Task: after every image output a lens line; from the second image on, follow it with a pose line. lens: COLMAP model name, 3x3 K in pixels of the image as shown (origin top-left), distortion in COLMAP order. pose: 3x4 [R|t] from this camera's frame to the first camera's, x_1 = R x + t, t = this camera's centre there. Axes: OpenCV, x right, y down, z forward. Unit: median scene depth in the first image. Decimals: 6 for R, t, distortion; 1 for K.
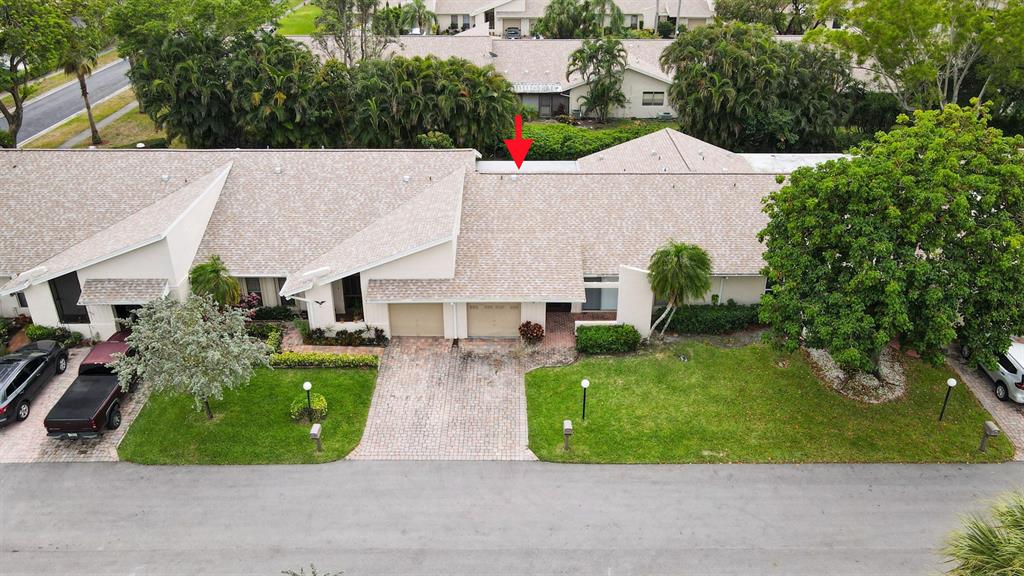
lens RADIAL K [[767.0, 0, 510.4], [0, 767.0, 285.2], [0, 0, 1]] dist [0.016736, 0.009082]
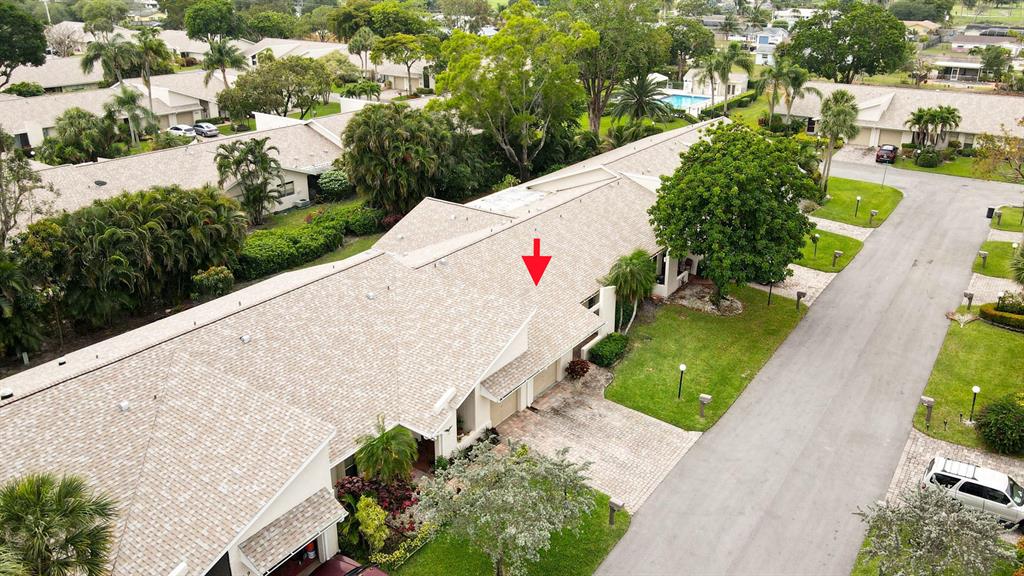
lens RADIAL K [[767.0, 0, 511.2], [0, 767.0, 288.2], [0, 0, 1]] dist [0.016736, 0.009082]
pose [[0.564419, -0.310597, 0.764827, -0.903557], [0.392734, 0.915975, 0.082153, -0.189510], [-0.726079, 0.254005, 0.638976, 0.316911]]
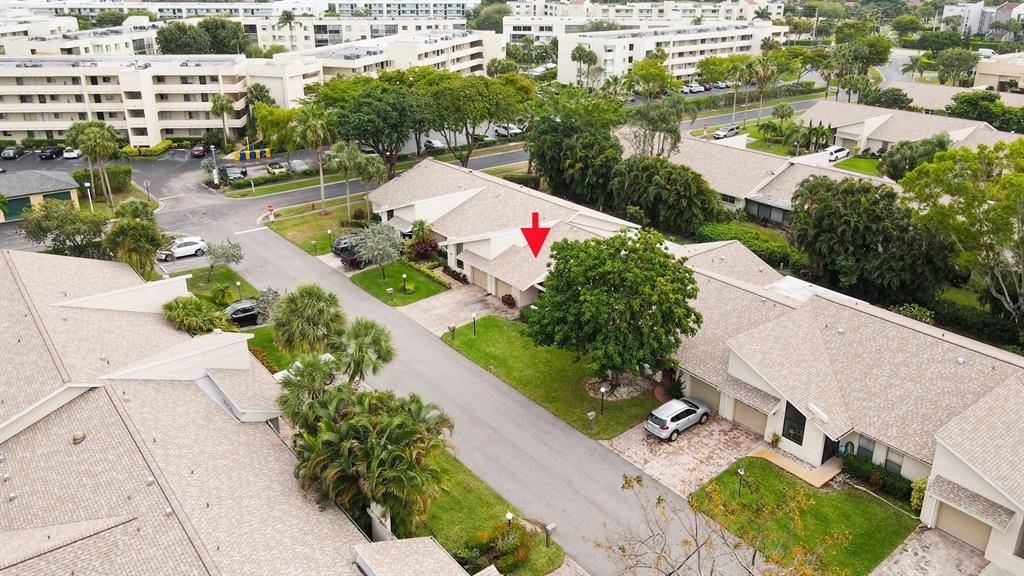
lens RADIAL K [[767.0, 0, 511.9], [0, 767.0, 290.1], [0, 0, 1]] dist [0.016736, 0.009082]
pose [[0.620130, 0.317836, -0.717230, 1.409317], [-0.380686, 0.921313, 0.079127, -0.115654], [0.685943, 0.223970, 0.692329, -0.296934]]
